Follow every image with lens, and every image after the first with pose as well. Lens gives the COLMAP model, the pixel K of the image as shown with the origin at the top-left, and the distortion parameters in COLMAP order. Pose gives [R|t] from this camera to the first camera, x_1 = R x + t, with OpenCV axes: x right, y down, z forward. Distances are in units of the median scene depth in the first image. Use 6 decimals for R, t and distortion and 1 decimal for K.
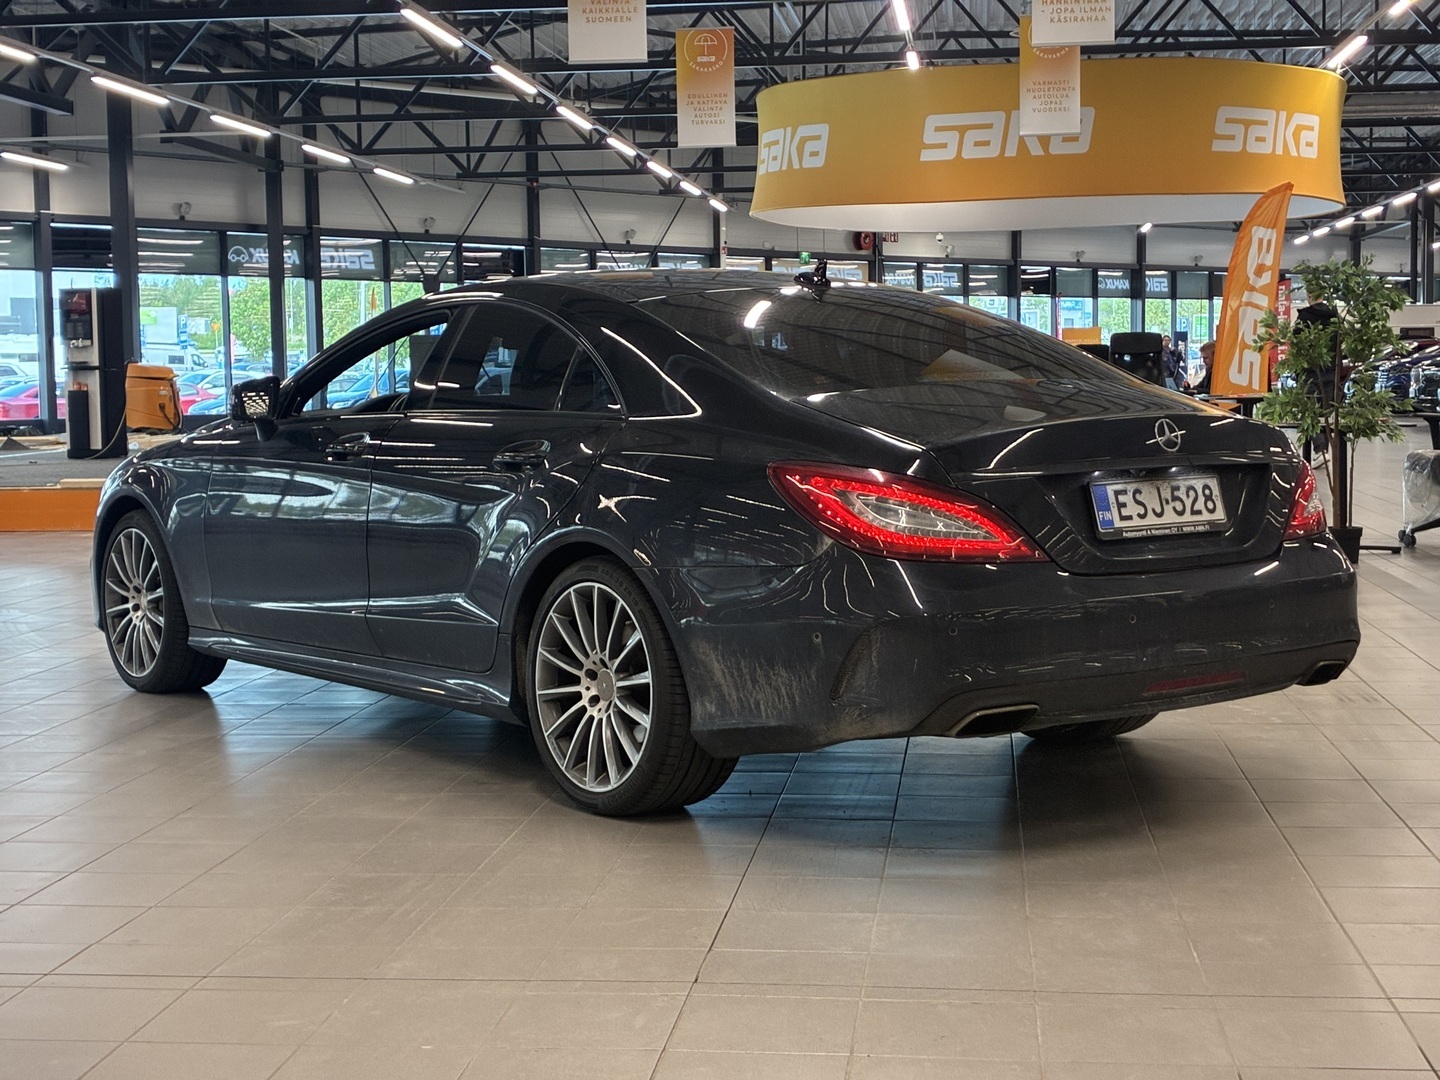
lens RADIAL K [[2180.1, 0, 724.7], [0, 2180.1, 540.0], [0, 0, 1]] dist [0.018290, 0.000000]
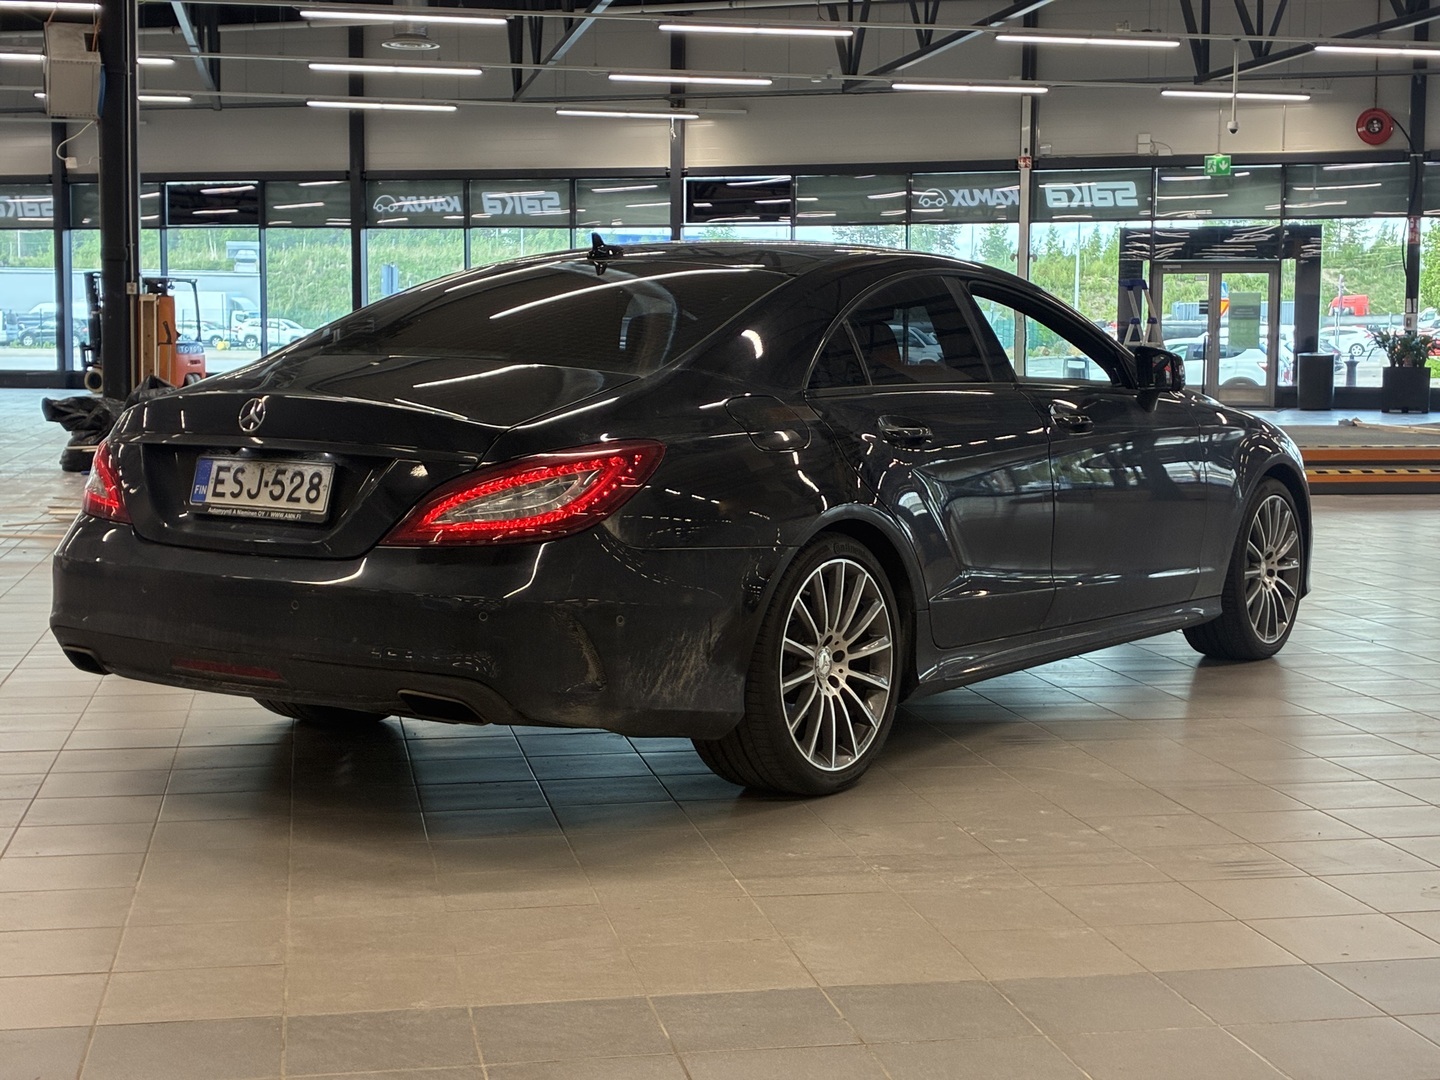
lens RADIAL K [[2180.1, 0, 723.5], [0, 2180.1, 539.2], [0, 0, 1]] dist [0.018290, 0.000000]
pose [[0.296120, 0.107972, -0.949028, 1.188058], [-0.083771, 0.992697, 0.086802, -0.094754], [0.951470, 0.053797, 0.303003, 0.896231]]
